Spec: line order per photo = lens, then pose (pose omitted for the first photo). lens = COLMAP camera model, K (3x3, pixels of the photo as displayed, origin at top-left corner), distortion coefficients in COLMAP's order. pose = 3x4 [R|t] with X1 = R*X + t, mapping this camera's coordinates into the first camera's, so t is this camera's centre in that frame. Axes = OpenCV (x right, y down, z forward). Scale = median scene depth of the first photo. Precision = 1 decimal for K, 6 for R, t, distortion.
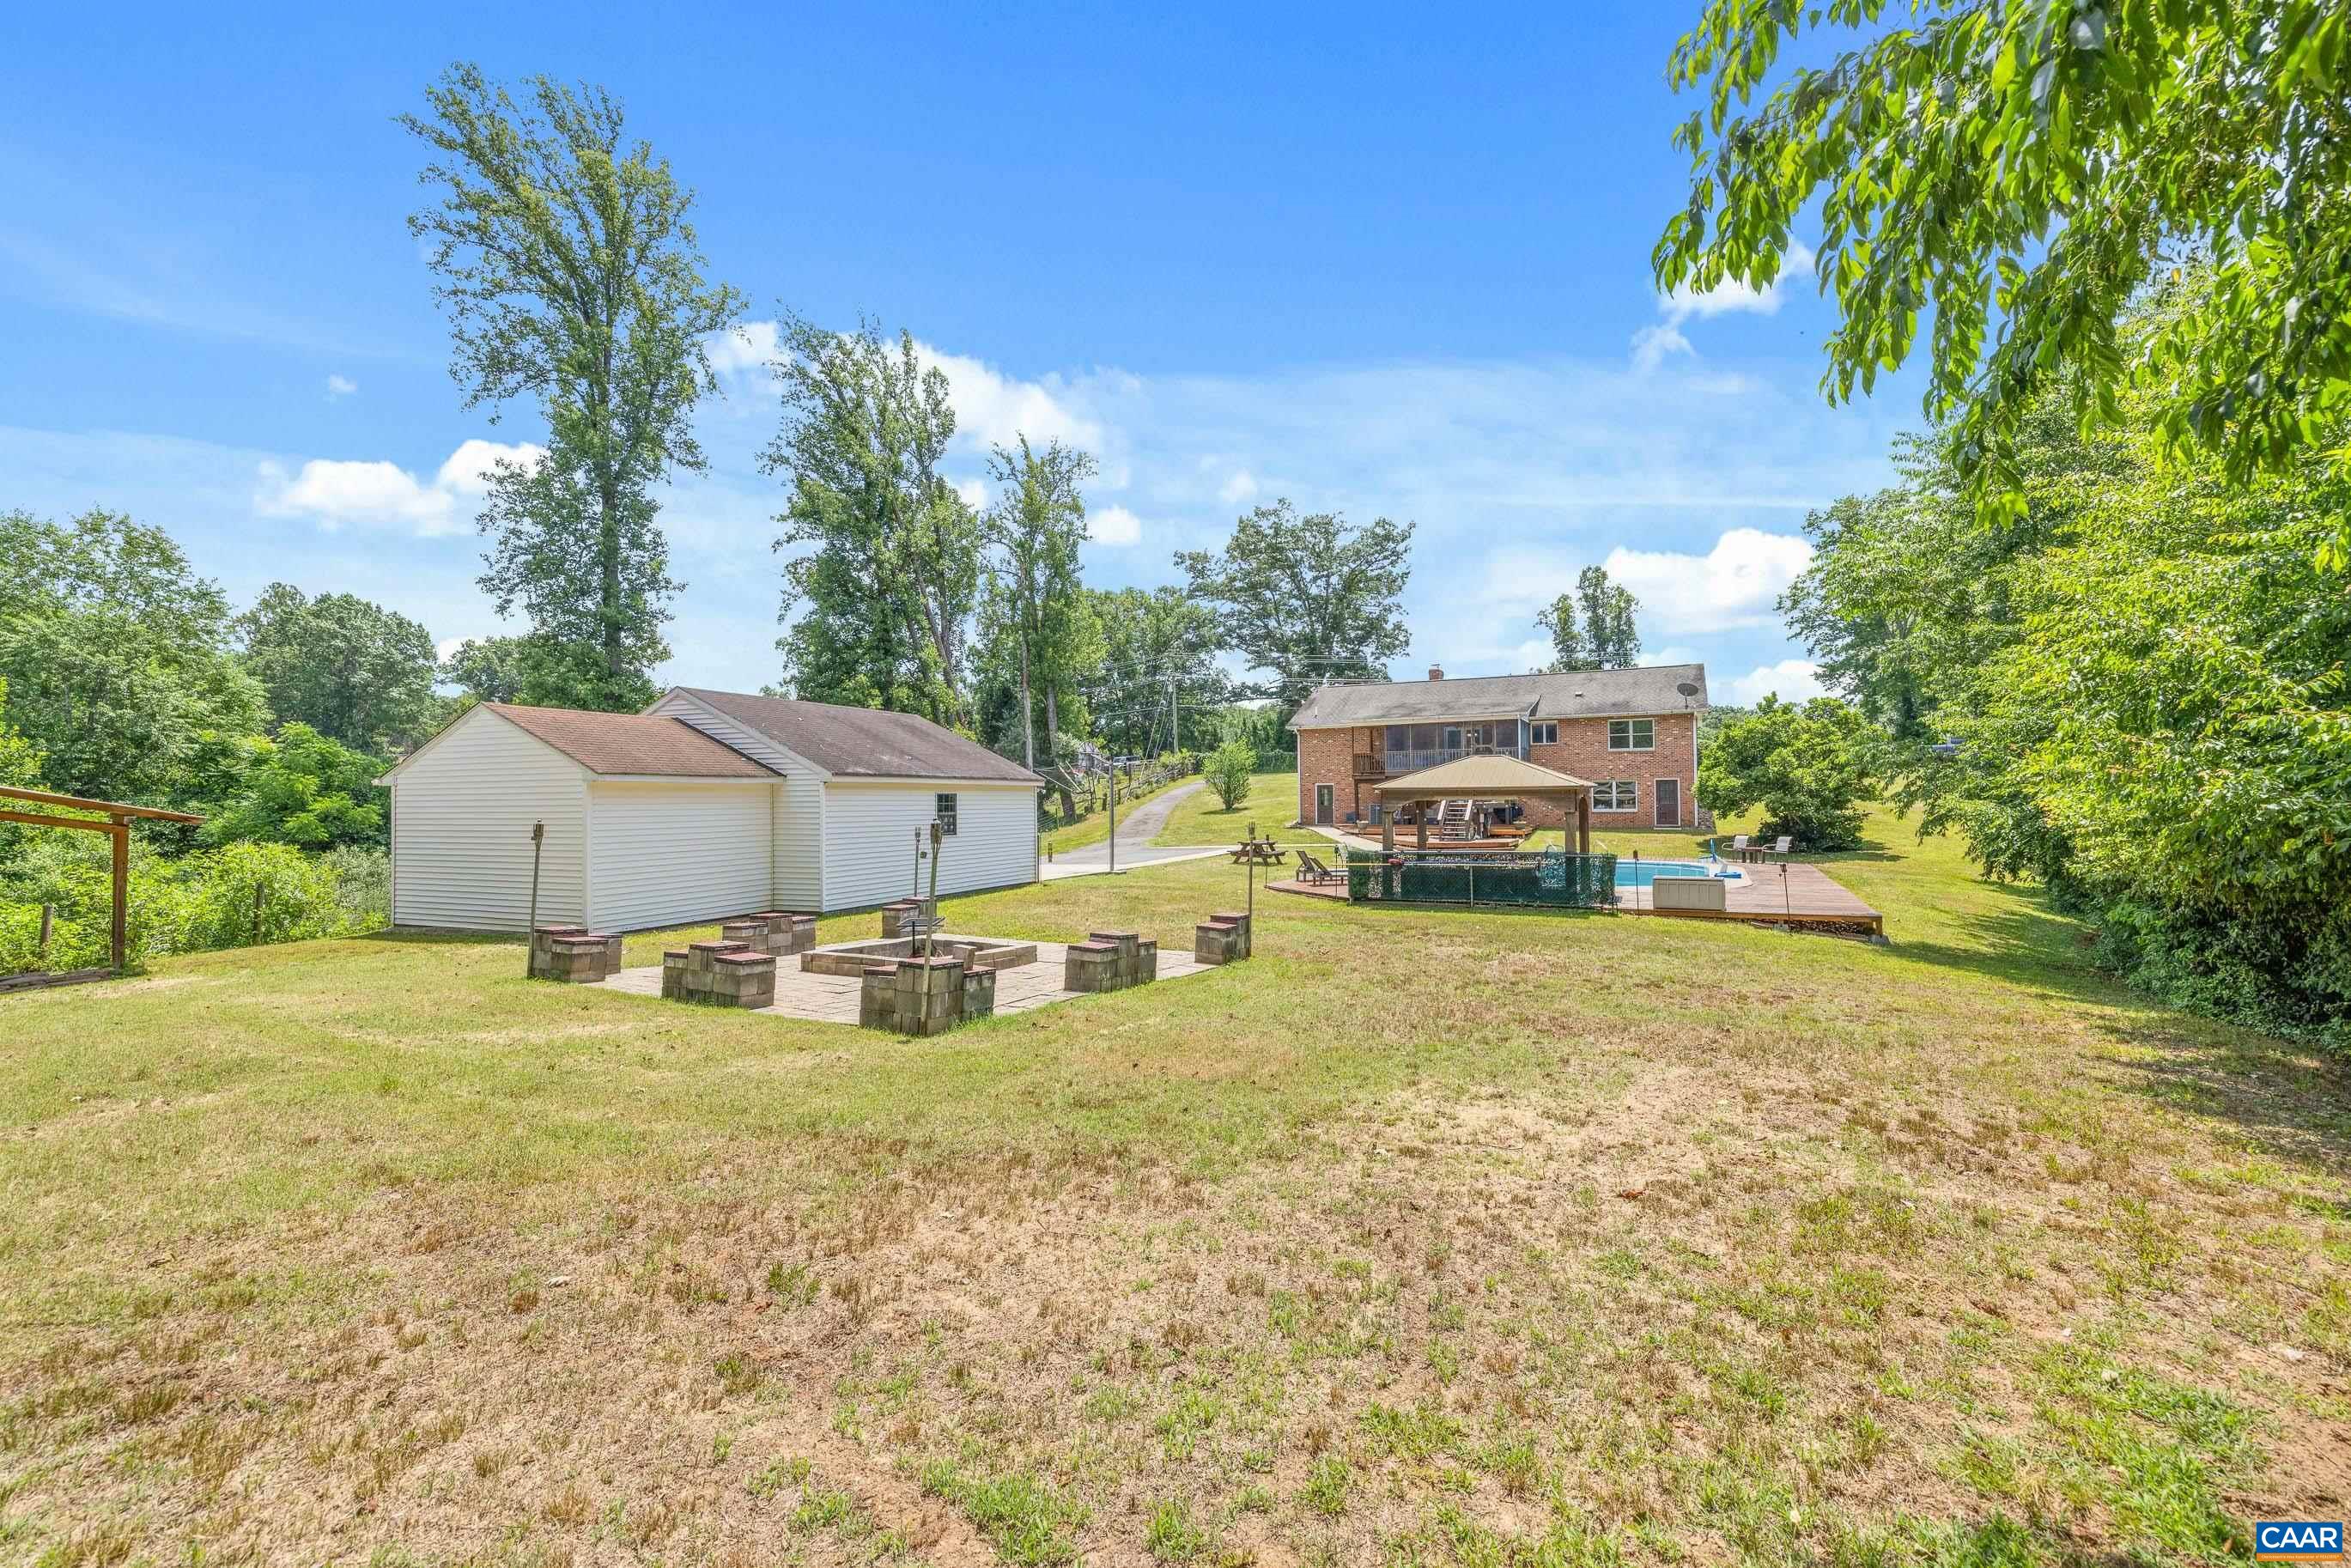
lens RADIAL K [[989.1, 0, 1180.7], [0, 989.1, 789.8], [0, 0, 1]] dist [-0.001877, 0.000037]
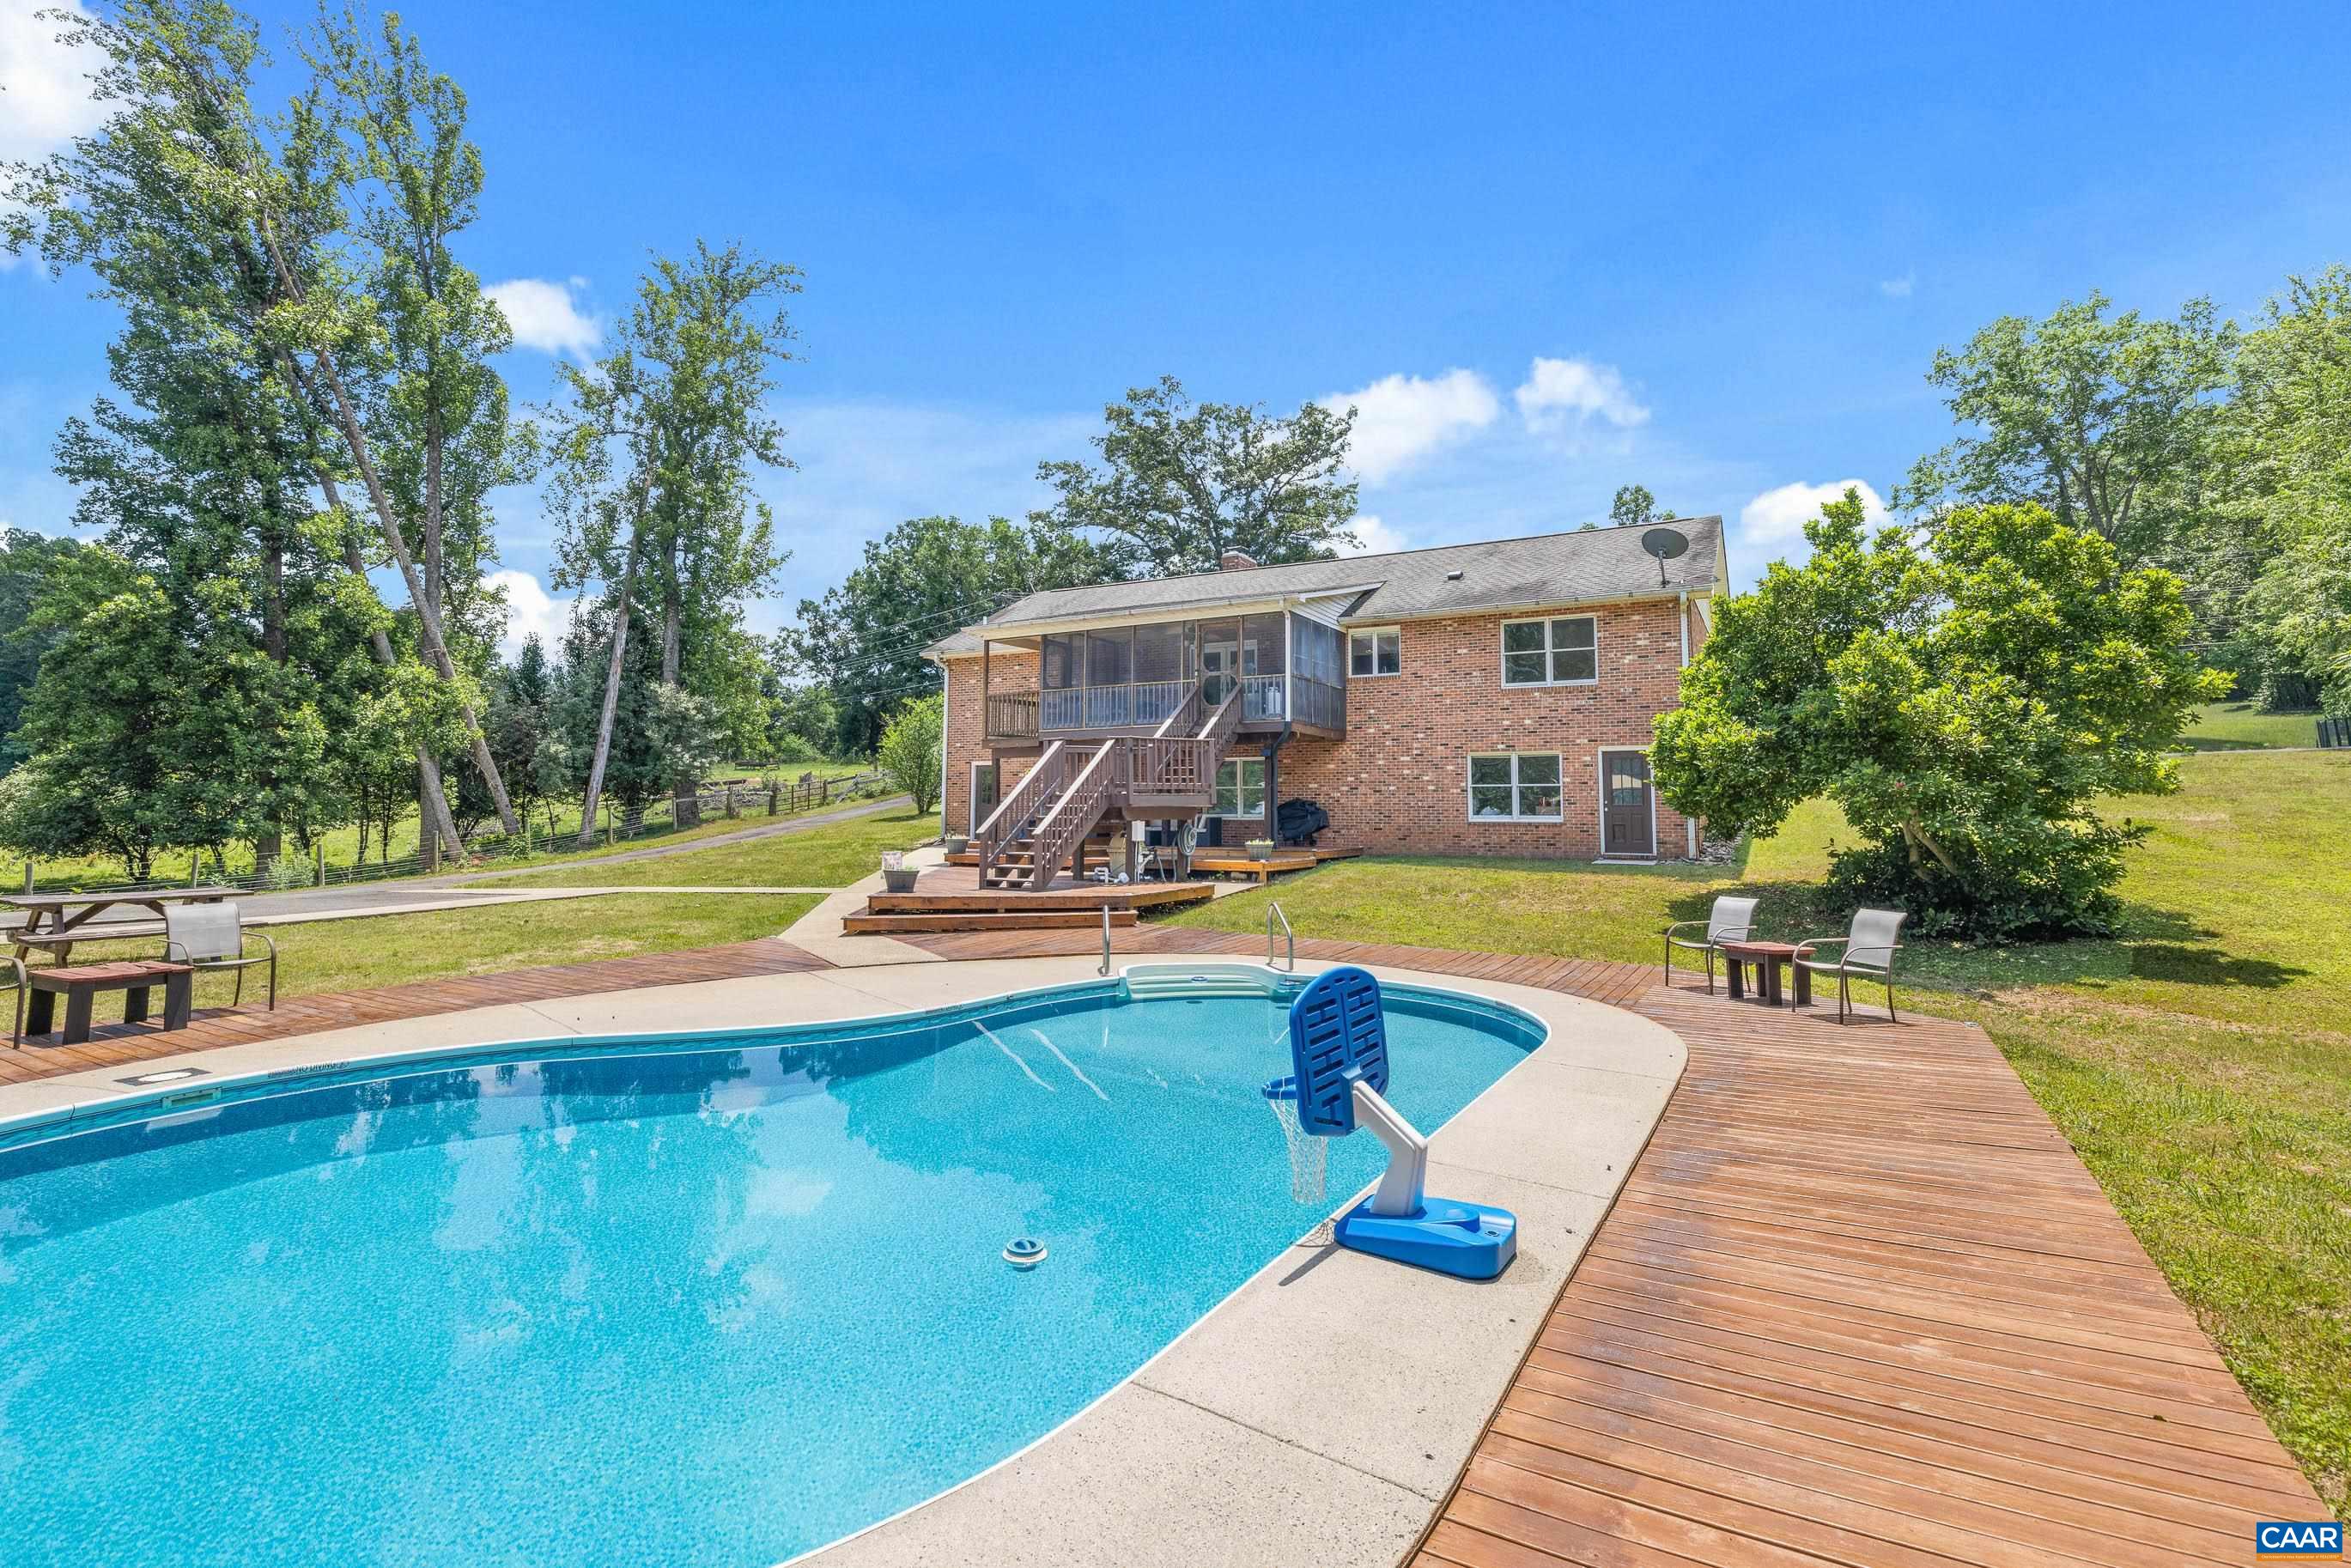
lens RADIAL K [[1101.0, 0, 1178.3], [0, 1101.0, 709.8], [0, 0, 1]] dist [0.000289, -0.000075]
pose [[0.998858, 0.007844, -0.047123, 0.289326], [-0.011701, 0.996553, -0.082135, 0.013385], [0.046316, 0.082593, 0.995507, 0.458920]]
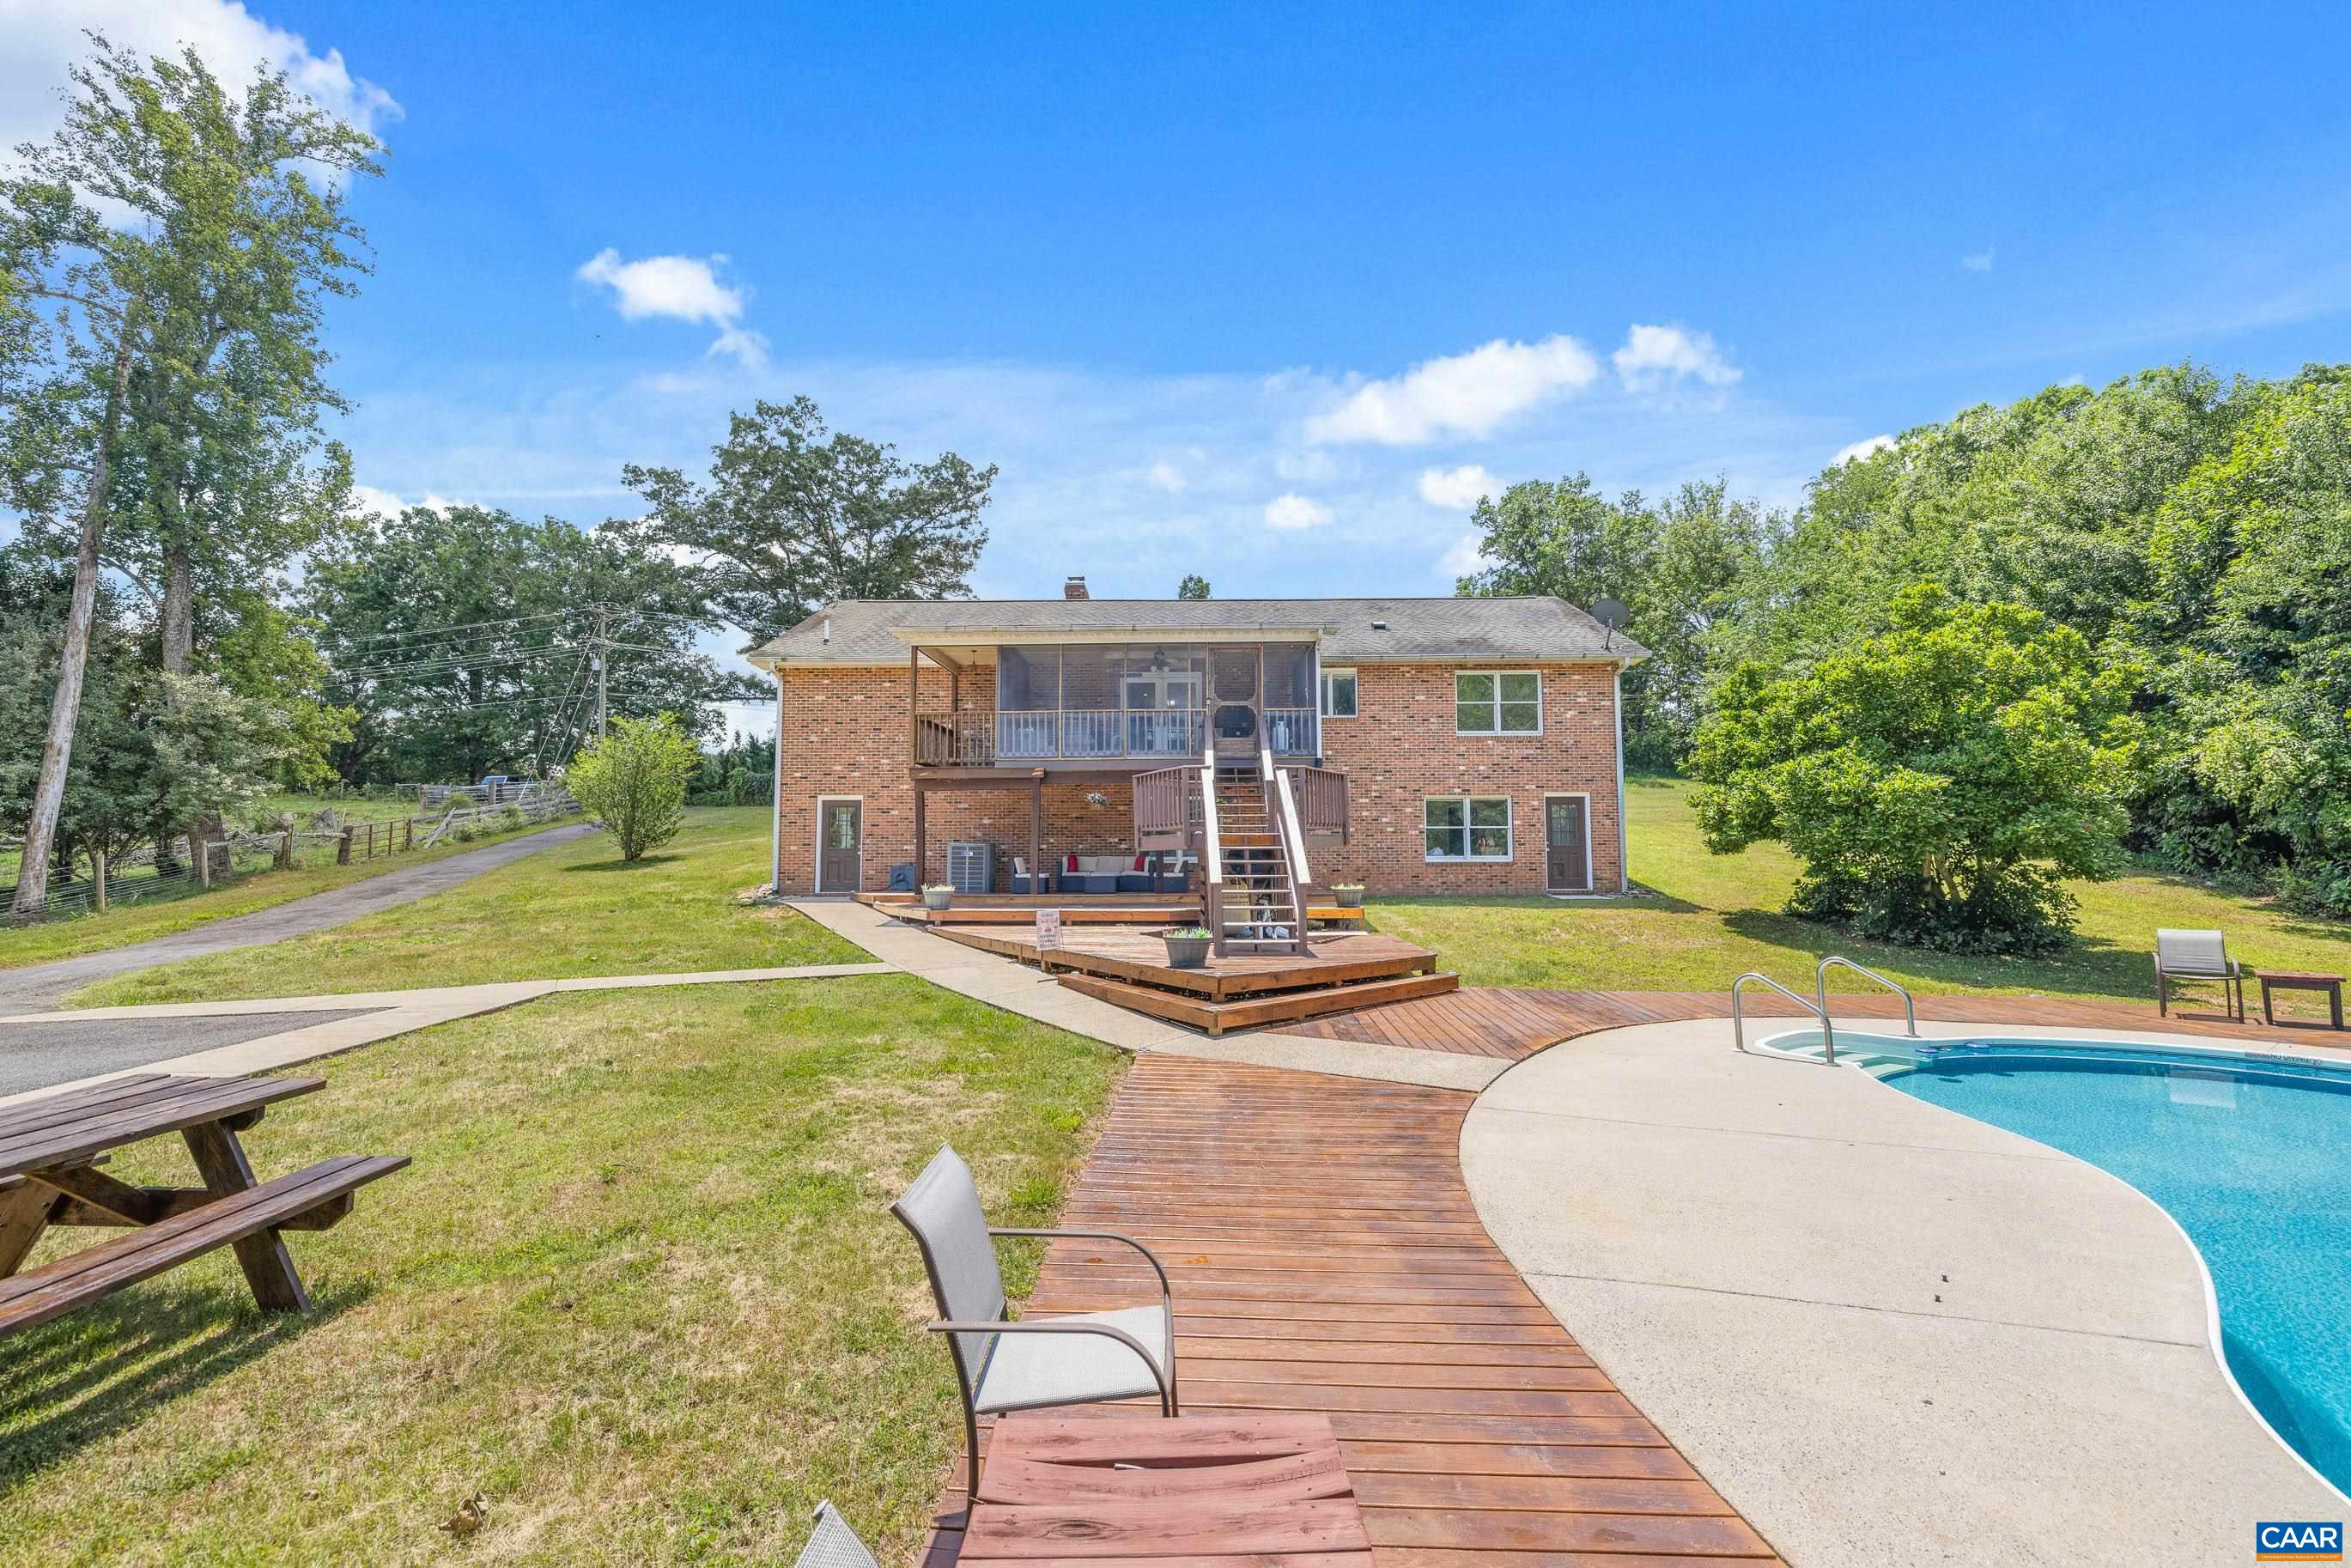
lens RADIAL K [[989.1, 0, 1175.5], [0, 989.1, 776.2], [0, 0, 1]] dist [-0.001877, 0.000037]
pose [[0.900290, 0.039621, 0.433484, 0.096811], [-0.007971, 0.997182, -0.074590, 0.016414], [-0.435218, 0.063697, 0.898069, 0.593337]]
